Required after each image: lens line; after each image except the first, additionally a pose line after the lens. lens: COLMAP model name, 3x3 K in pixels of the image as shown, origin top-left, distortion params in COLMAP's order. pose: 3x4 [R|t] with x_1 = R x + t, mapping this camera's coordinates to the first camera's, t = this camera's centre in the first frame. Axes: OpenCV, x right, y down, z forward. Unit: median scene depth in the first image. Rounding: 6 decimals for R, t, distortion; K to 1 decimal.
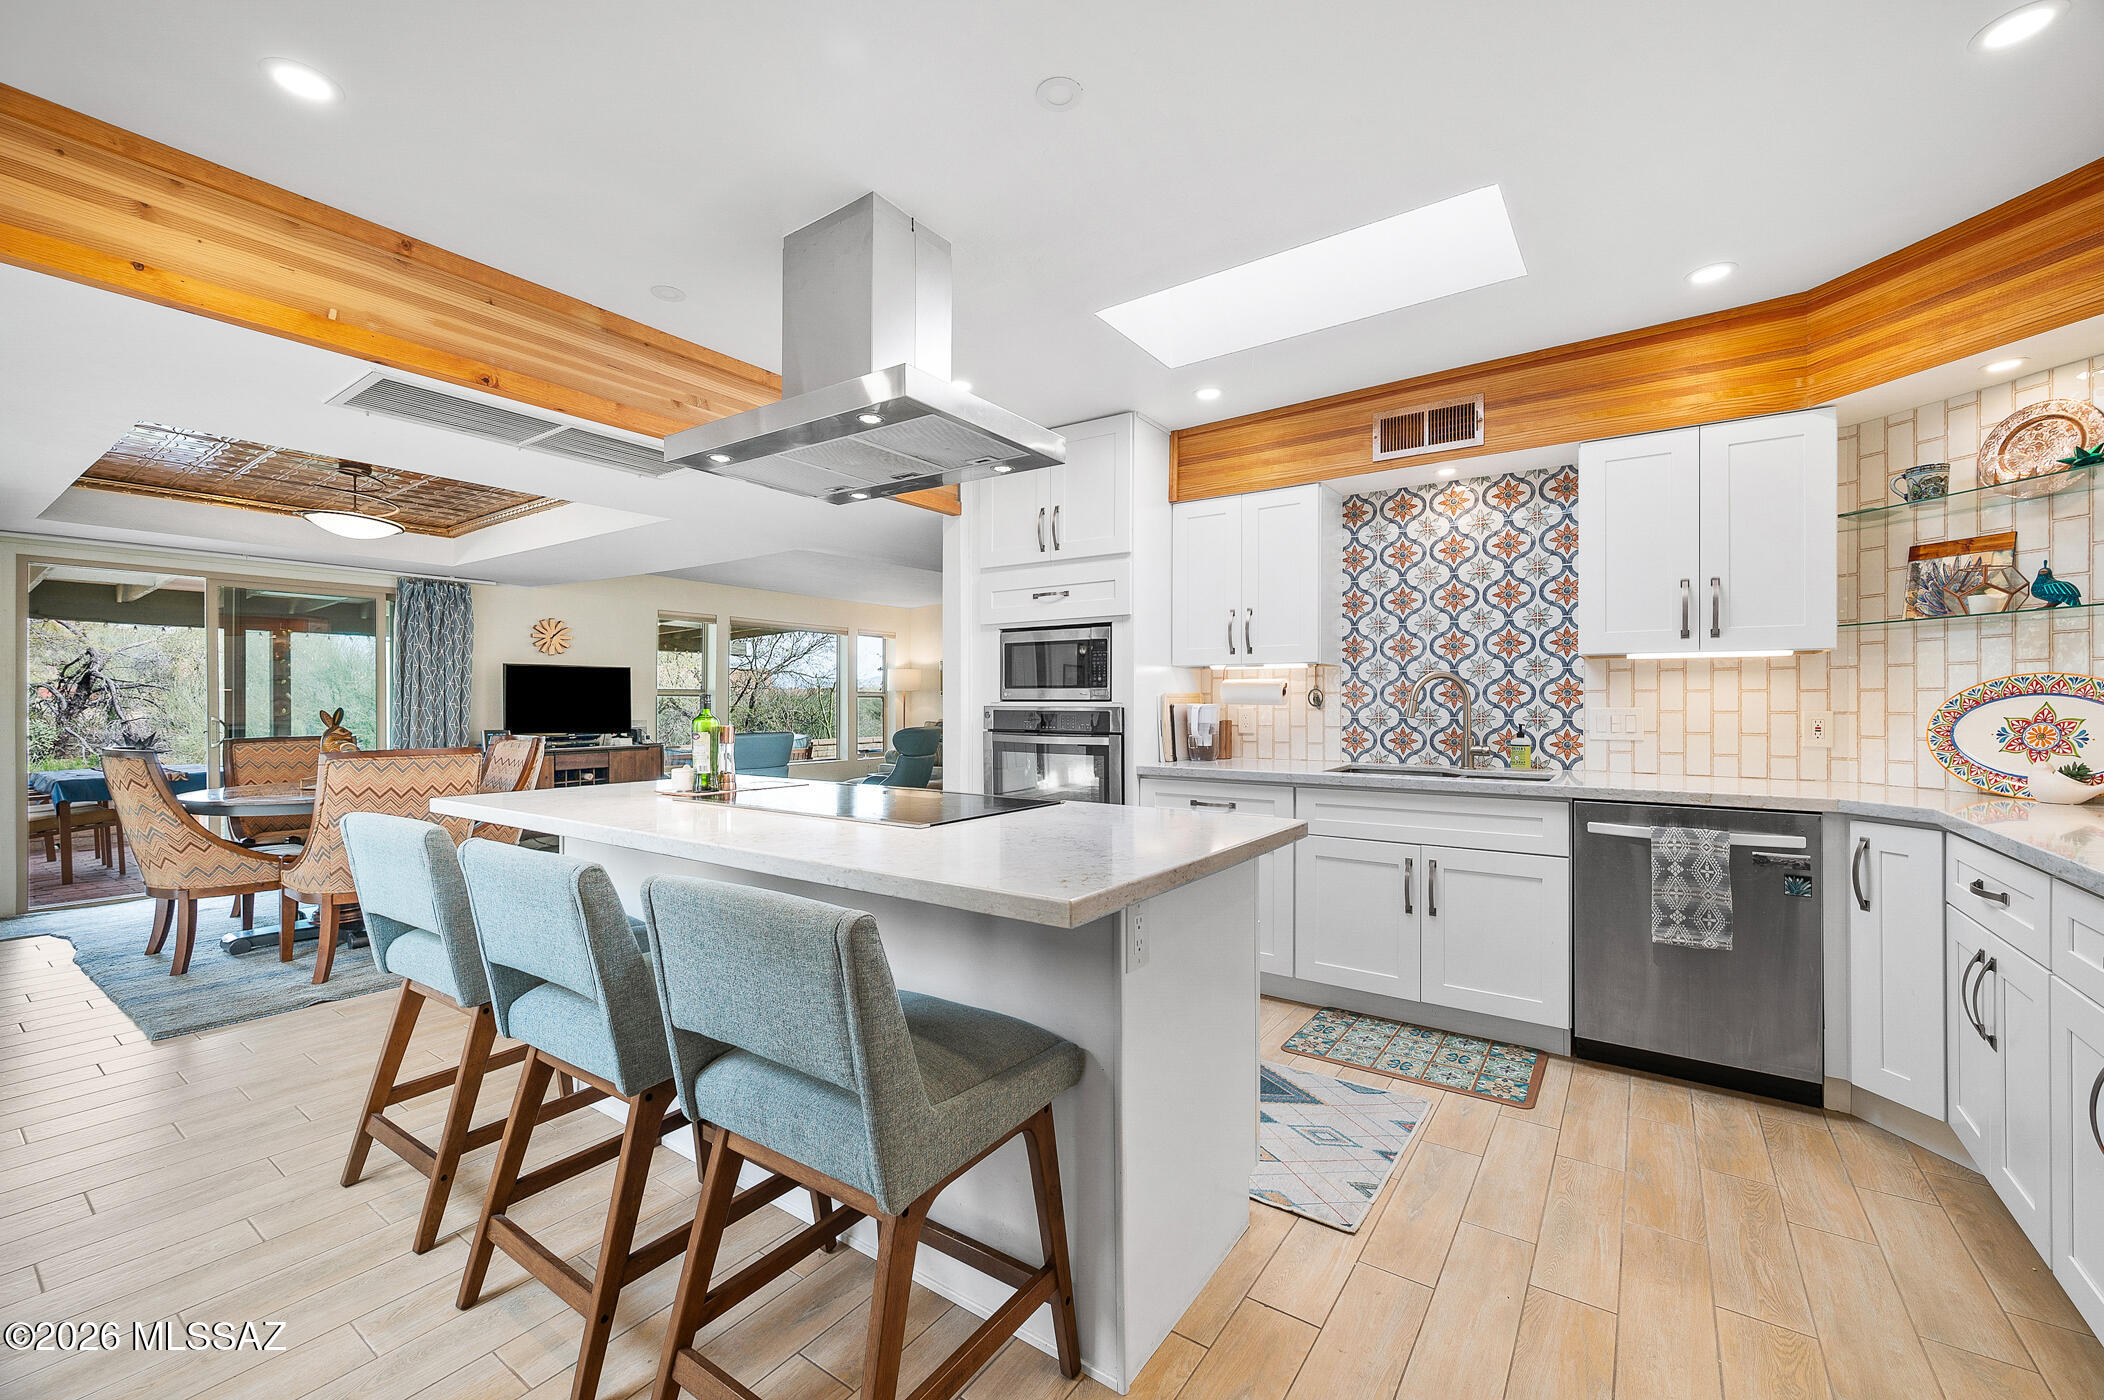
lens RADIAL K [[848.8, 0, 1073.5], [0, 848.8, 693.8], [0, 0, 1]] dist [0.001182, 0.000185]
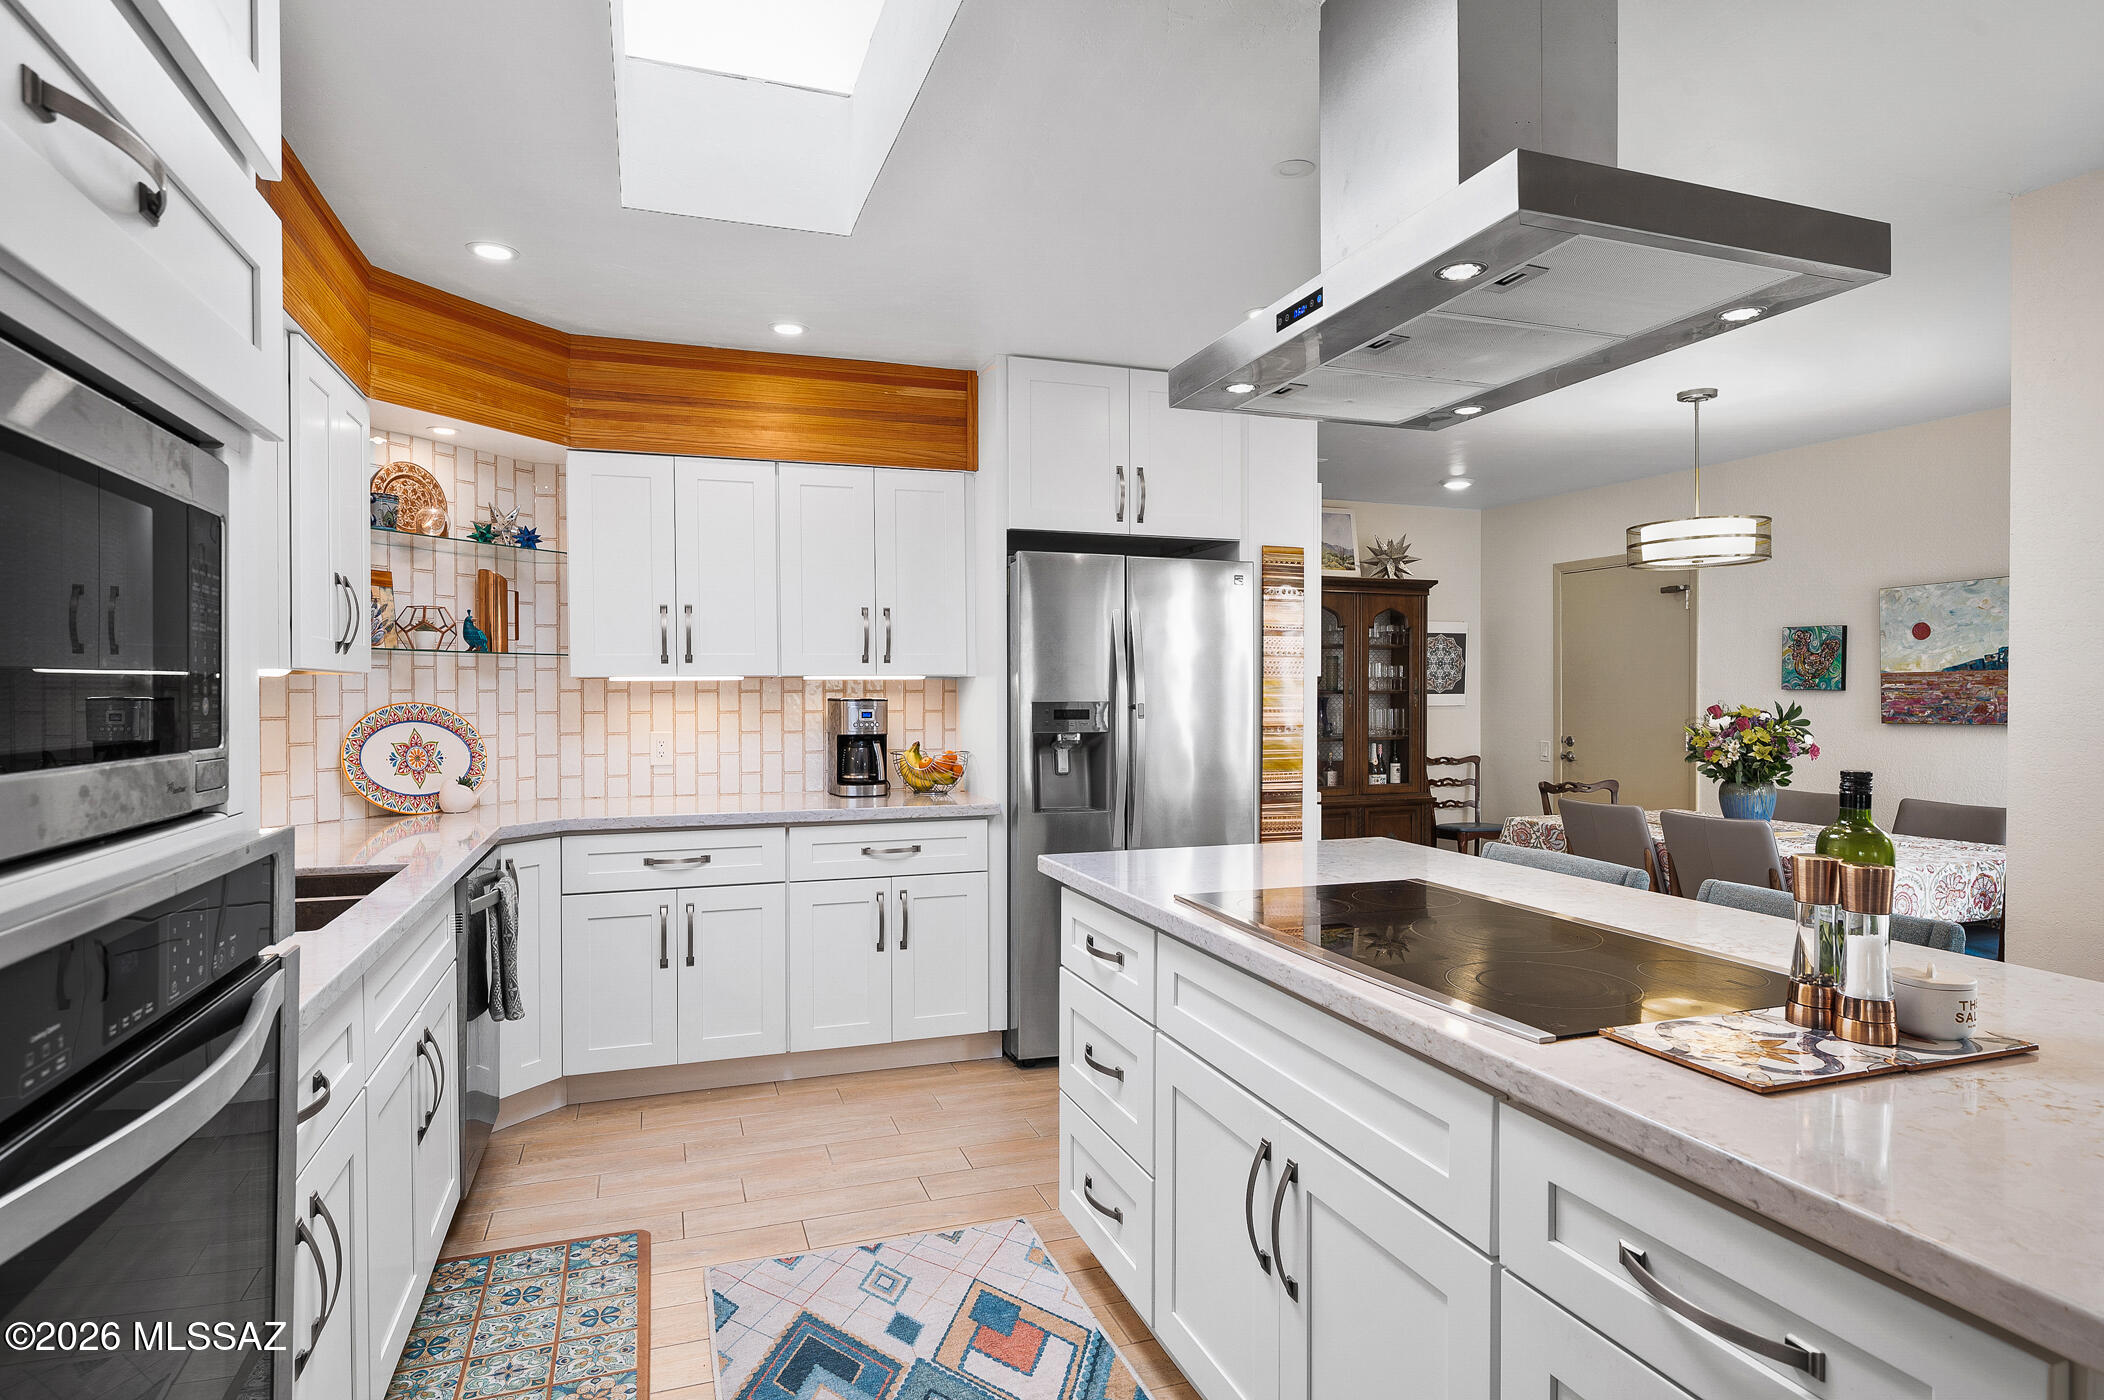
lens RADIAL K [[1181.5, 0, 1050.6], [0, 1181.5, 692.6], [0, 0, 1]] dist [0.024181, 0.001690]
pose [[-0.800750, 0.000016, 0.598998, -0.326296], [-0.004688, 0.999969, -0.006293, -0.020991], [-0.598980, -0.007848, -0.800726, 1.170712]]
